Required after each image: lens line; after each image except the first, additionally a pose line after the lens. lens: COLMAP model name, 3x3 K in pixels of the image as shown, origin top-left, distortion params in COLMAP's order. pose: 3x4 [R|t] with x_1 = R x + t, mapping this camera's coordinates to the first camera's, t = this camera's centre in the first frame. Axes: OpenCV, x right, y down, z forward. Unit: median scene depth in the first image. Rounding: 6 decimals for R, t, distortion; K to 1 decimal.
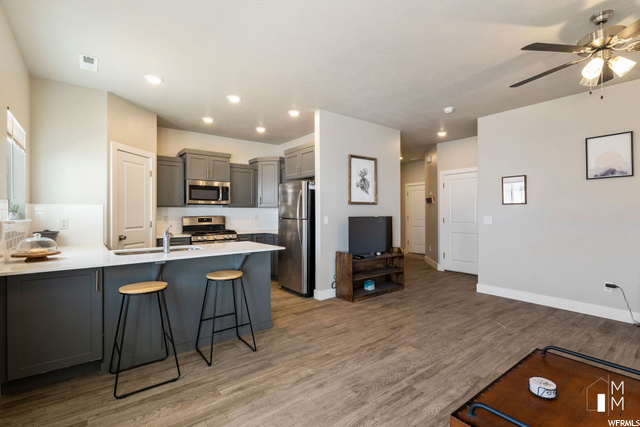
lens RADIAL K [[298.1, 0, 319.2], [0, 298.1, 215.1], [0, 0, 1]] dist [0.004097, -0.002362]
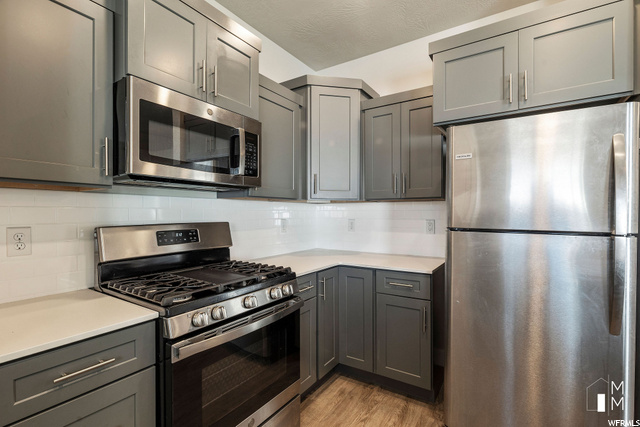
lens RADIAL K [[298.1, 0, 319.2], [0, 298.1, 214.6], [0, 0, 1]] dist [0.004097, -0.002362]
pose [[0.946436, 0.001682, 0.322888, -0.619712], [0.002433, 0.999921, -0.012340, -0.003615], [-0.322883, 0.012464, 0.946357, 1.188855]]
